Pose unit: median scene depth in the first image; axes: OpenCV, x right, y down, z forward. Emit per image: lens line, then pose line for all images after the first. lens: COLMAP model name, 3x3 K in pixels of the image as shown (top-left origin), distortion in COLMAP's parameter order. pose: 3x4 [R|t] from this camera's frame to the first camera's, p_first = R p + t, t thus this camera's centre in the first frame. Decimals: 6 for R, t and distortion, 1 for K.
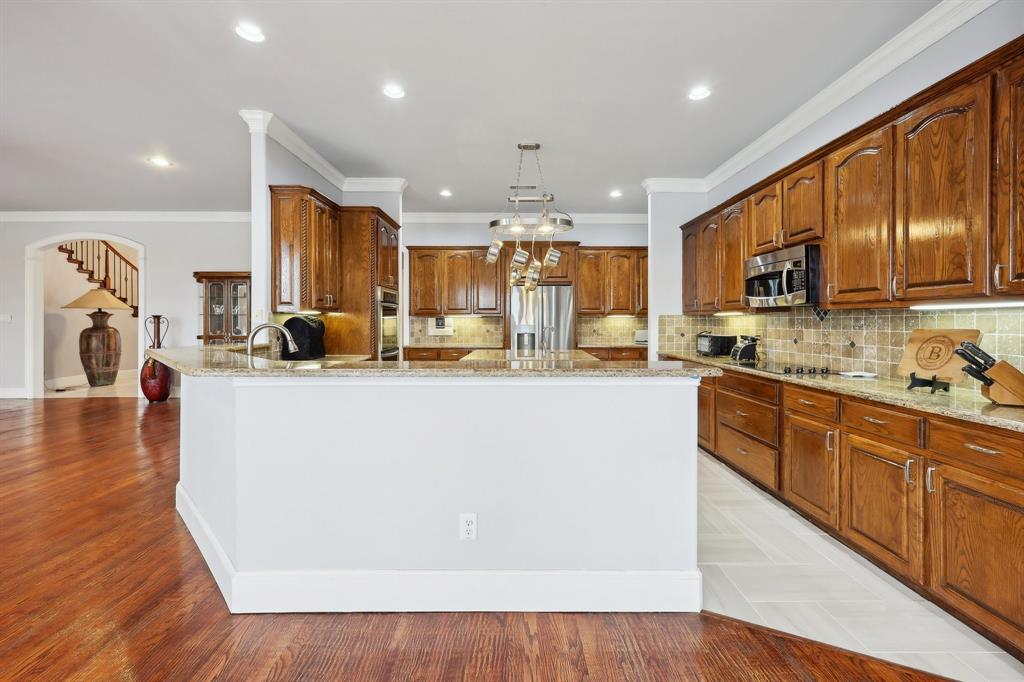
lens RADIAL K [[441.2, 0, 512.9], [0, 441.2, 334.9], [0, 0, 1]] dist [0.002938, -0.000314]
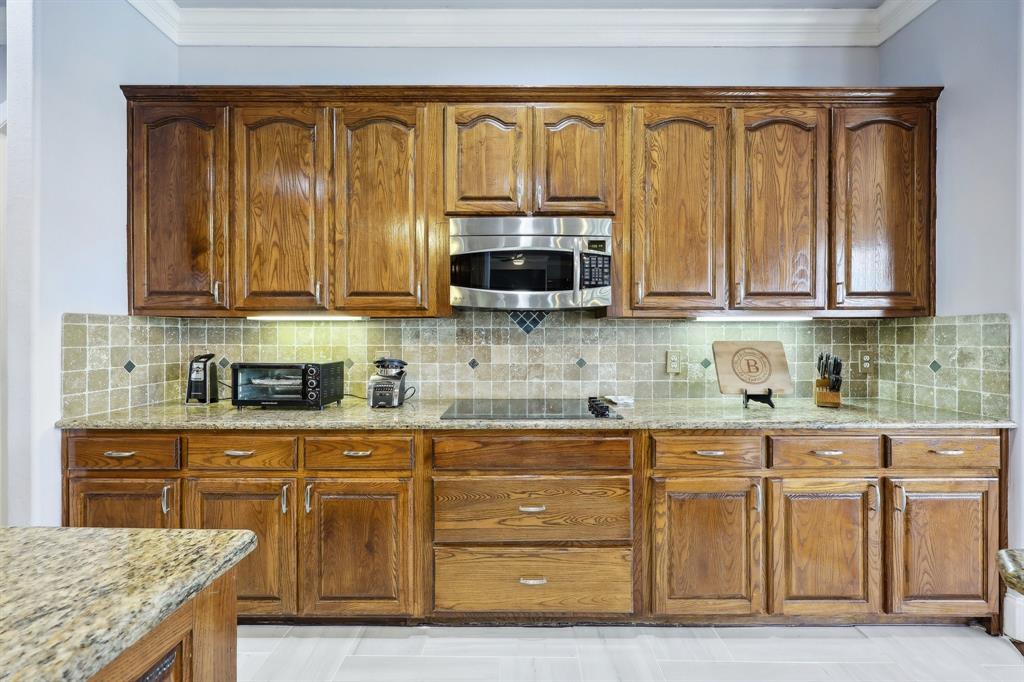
lens RADIAL K [[441.2, 0, 512.9], [0, 441.2, 334.9], [0, 0, 1]] dist [0.002938, -0.000314]
pose [[0.003334, -0.002074, 0.999992, -0.008469], [0.028744, 0.999585, 0.001978, -0.031112], [-0.999581, 0.028737, 0.003392, 1.060619]]
